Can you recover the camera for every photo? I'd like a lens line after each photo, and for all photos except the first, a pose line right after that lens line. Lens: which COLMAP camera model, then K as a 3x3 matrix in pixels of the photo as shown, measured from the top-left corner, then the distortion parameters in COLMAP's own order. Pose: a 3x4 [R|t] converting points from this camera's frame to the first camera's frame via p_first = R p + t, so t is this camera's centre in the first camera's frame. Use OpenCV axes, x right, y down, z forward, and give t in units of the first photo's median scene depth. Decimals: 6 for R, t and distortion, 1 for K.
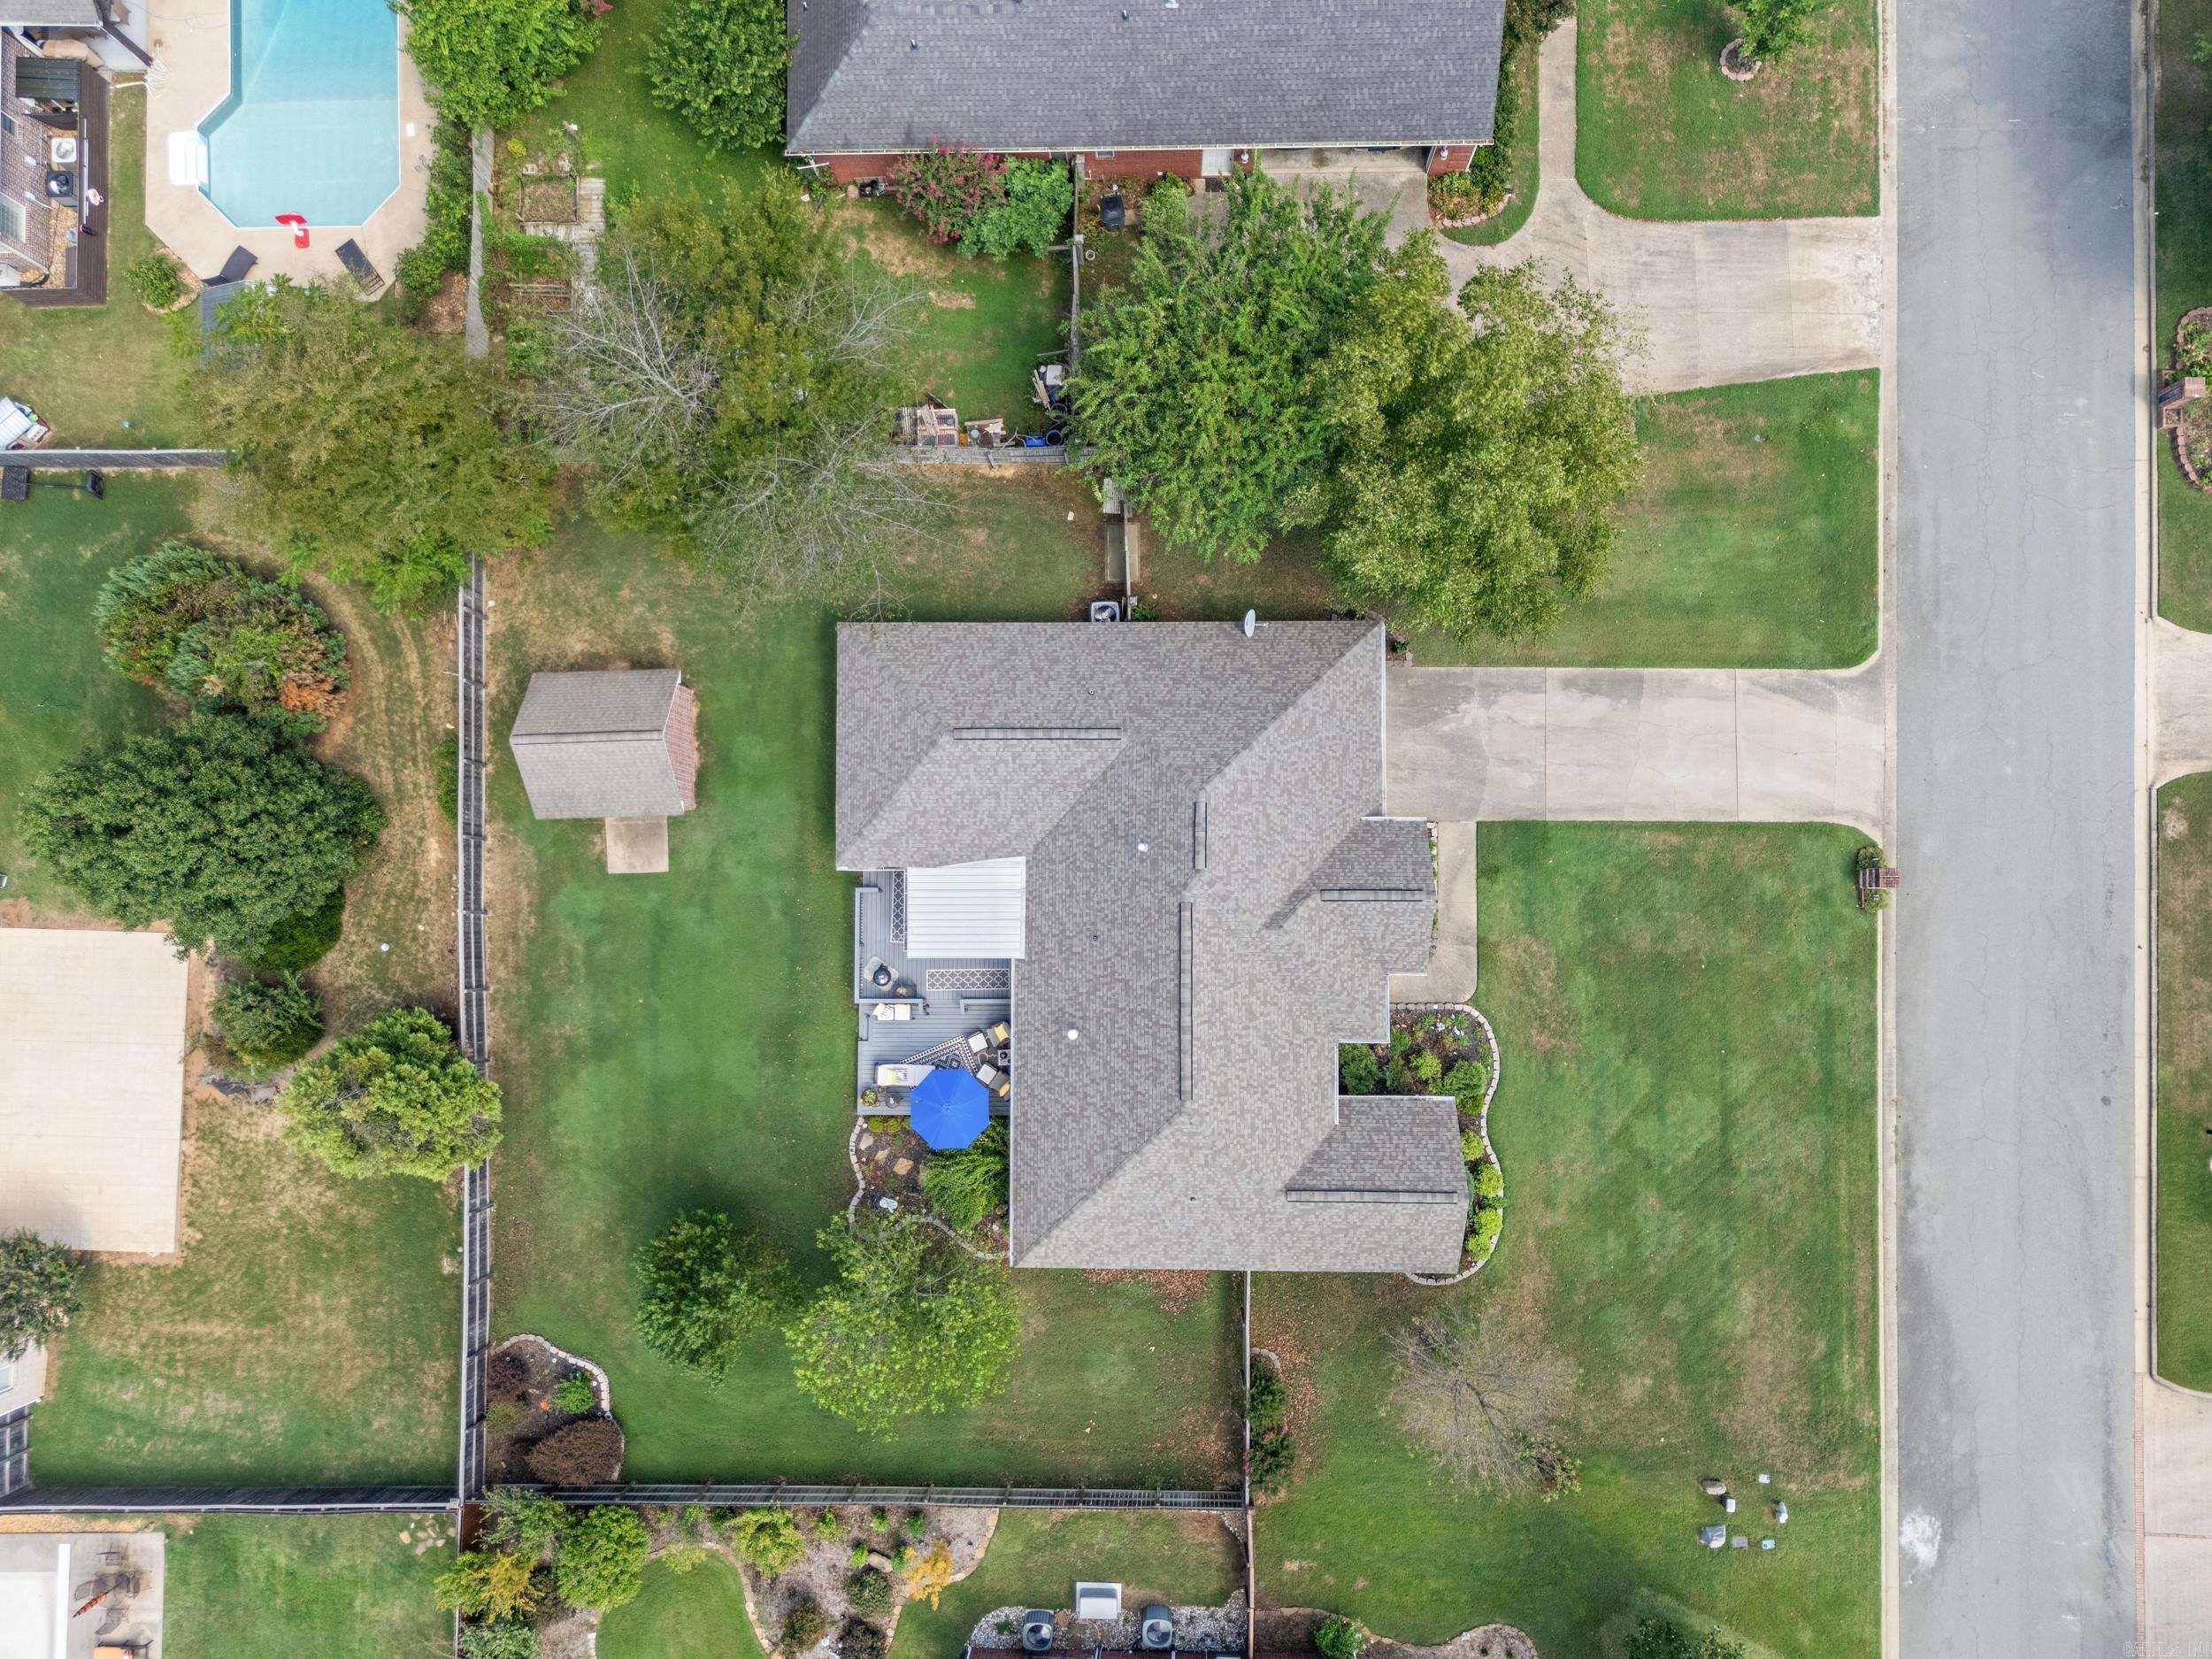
lens RADIAL K [[1644.6, 0, 1106.0], [0, 1644.6, 829.5], [0, 0, 1]] dist [0.048082, -0.002668]
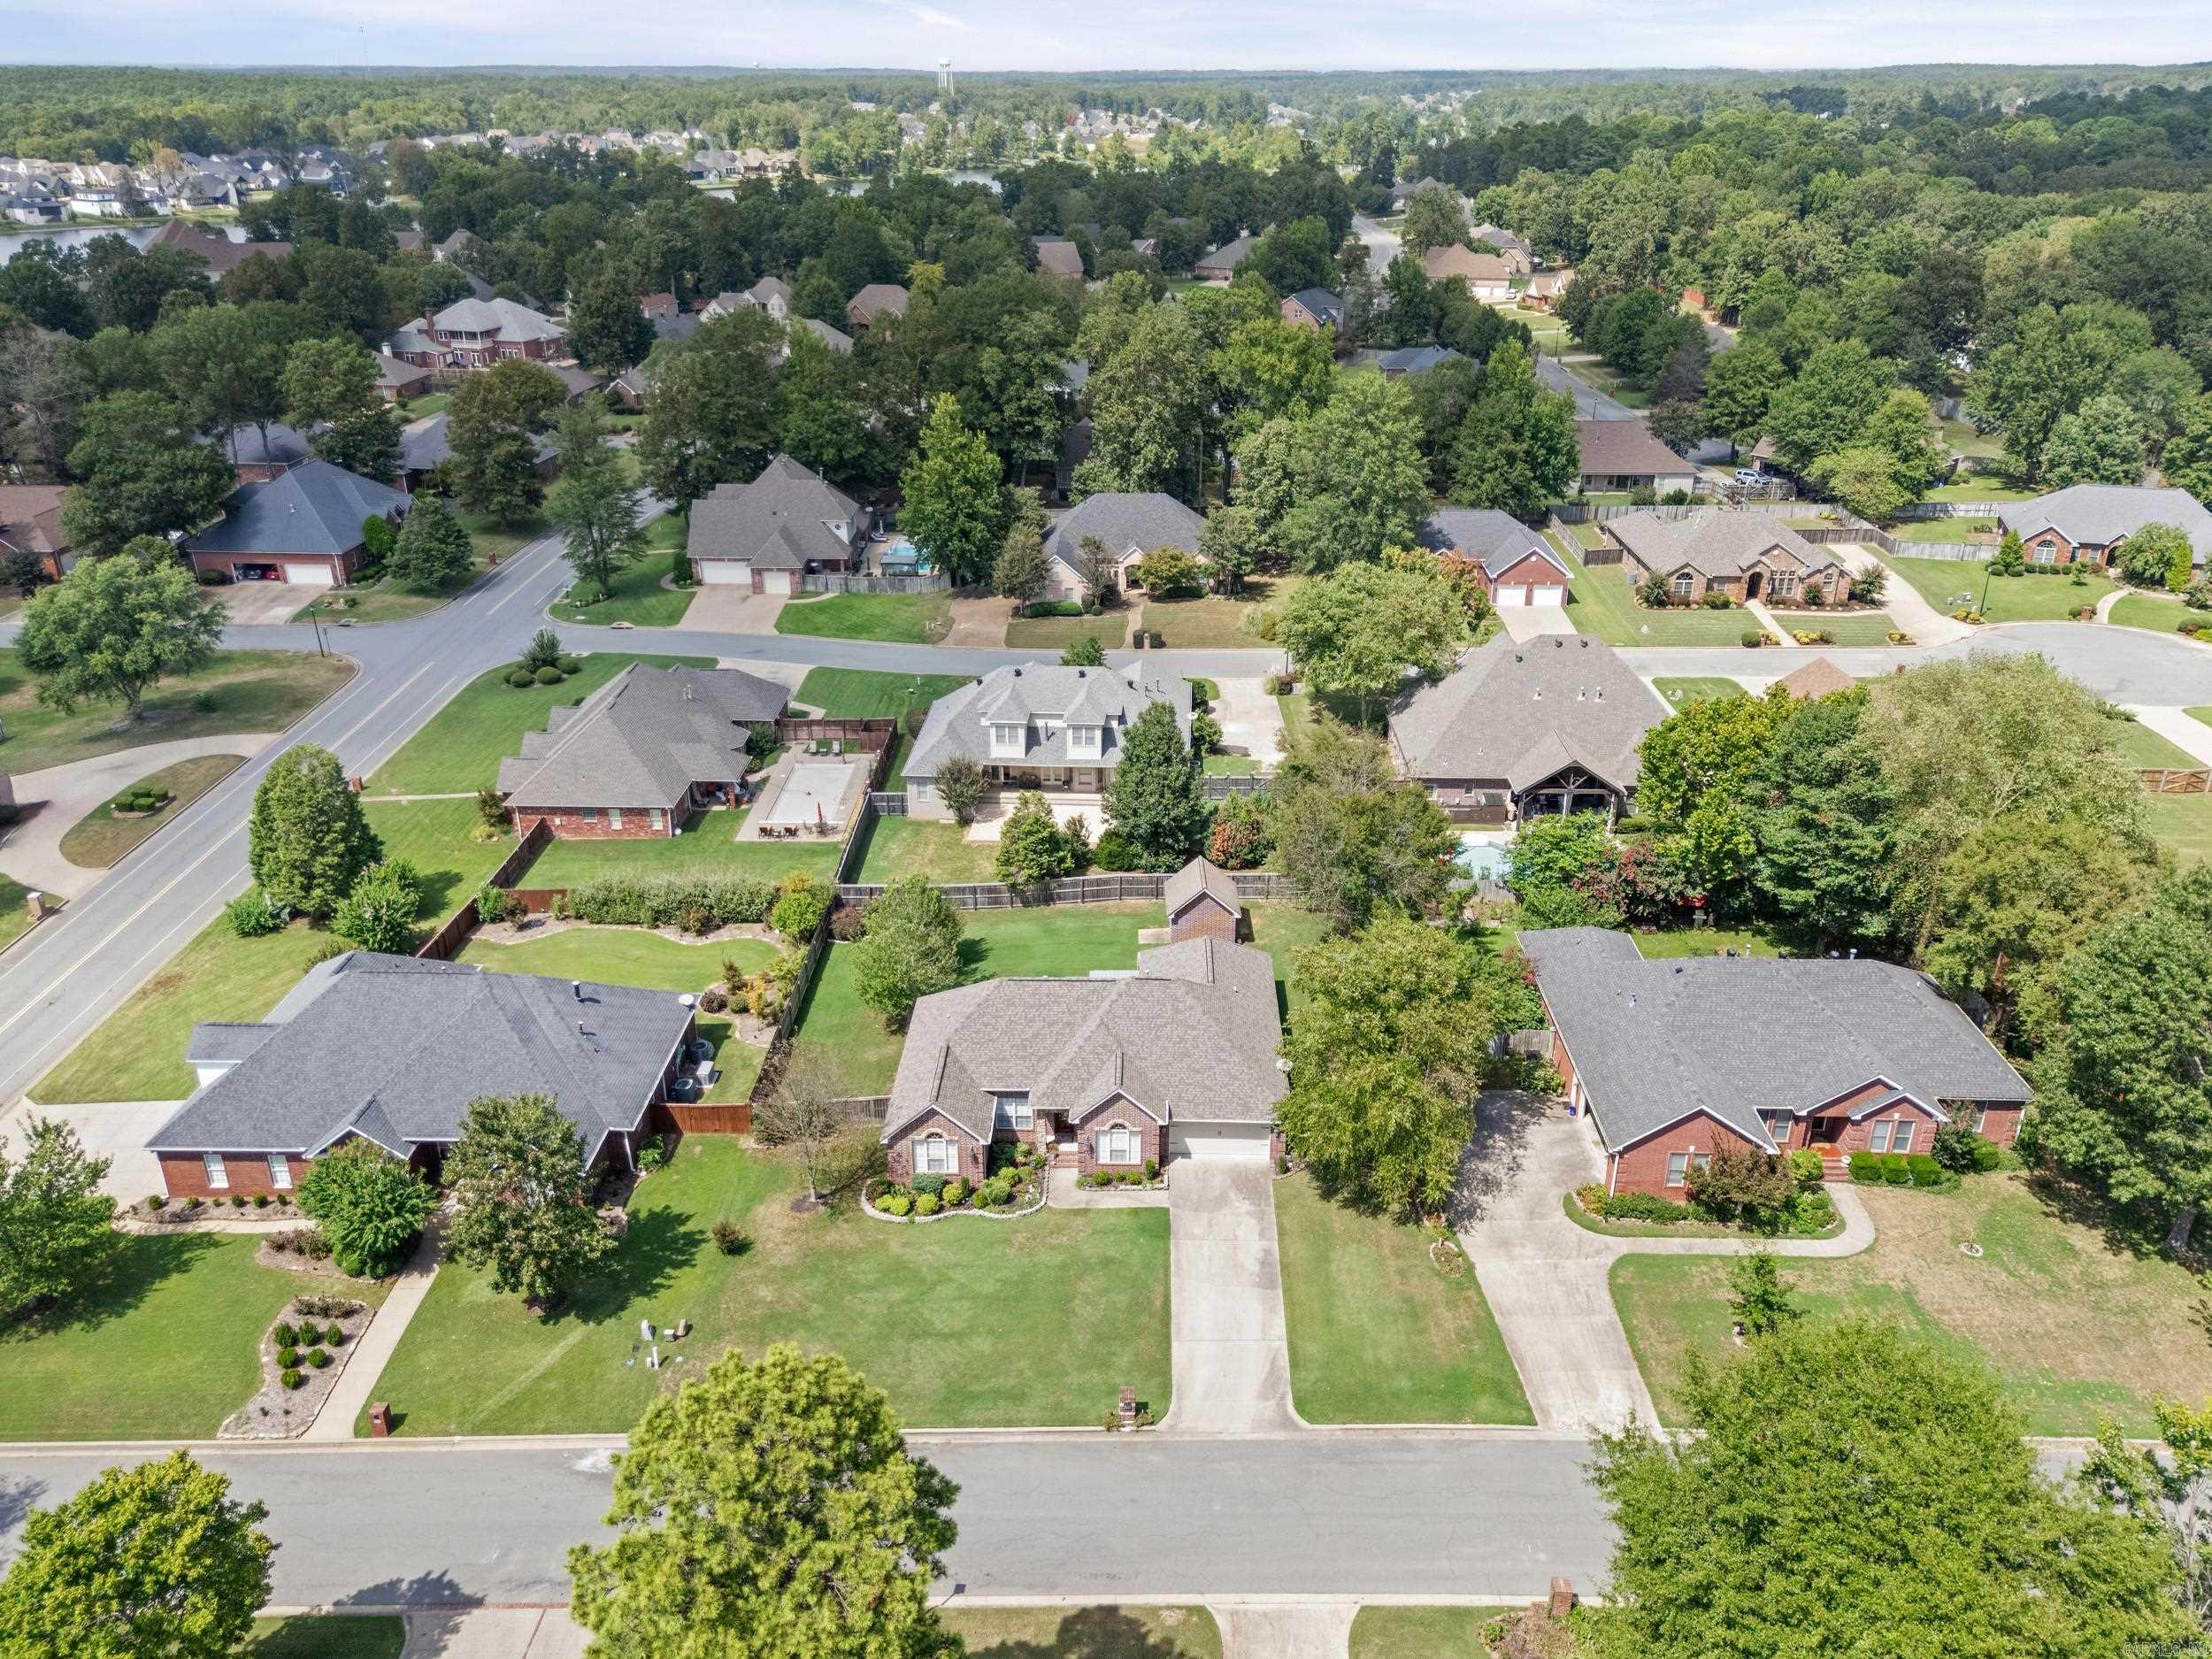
lens RADIAL K [[1644.6, 0, 1106.0], [0, 1644.6, 829.5], [0, 0, 1]] dist [0.048082, -0.002668]
pose [[-0.023469, 0.440992, -0.897204, 1.388258], [-0.999145, 0.020221, 0.036074, -0.008530], [0.034051, 0.897283, 0.440140, 0.044847]]
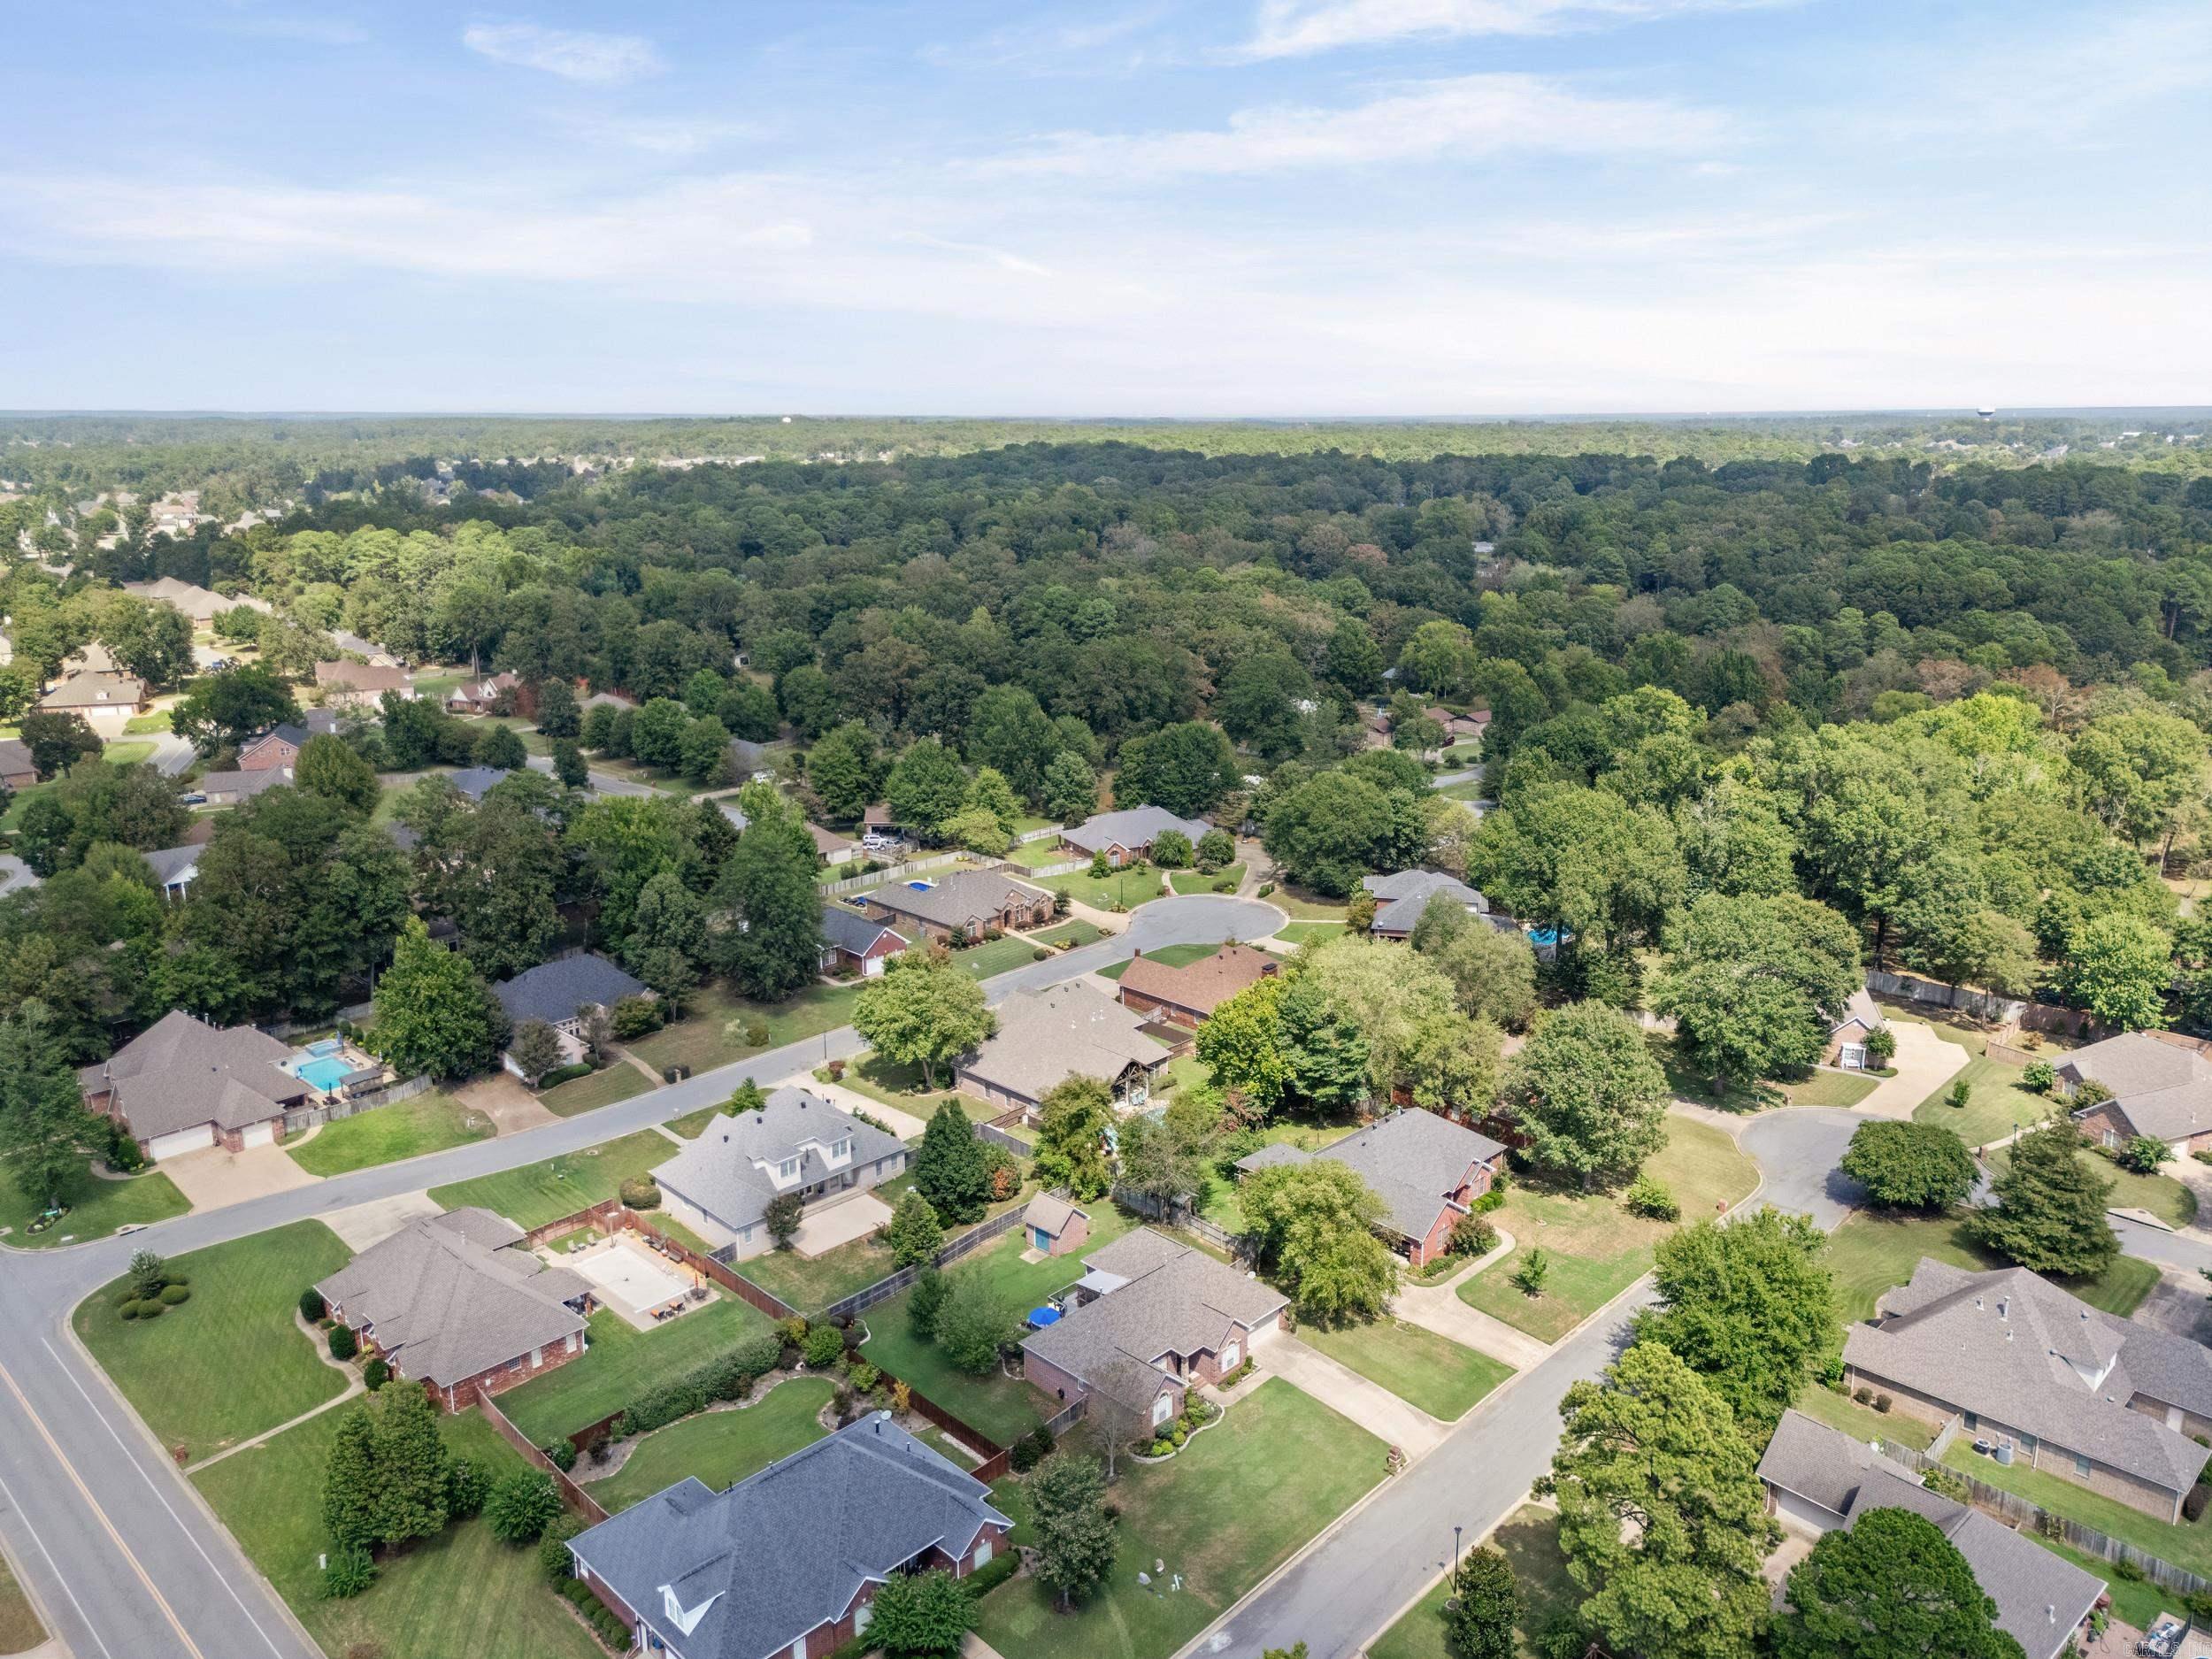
lens RADIAL K [[1644.6, 0, 1106.0], [0, 1644.6, 829.5], [0, 0, 1]] dist [0.048082, -0.002668]
pose [[0.713507, 0.199208, -0.671732, 1.507407], [-0.700612, 0.212606, -0.681133, 1.641323], [0.007127, 0.956616, 0.291264, -0.474017]]
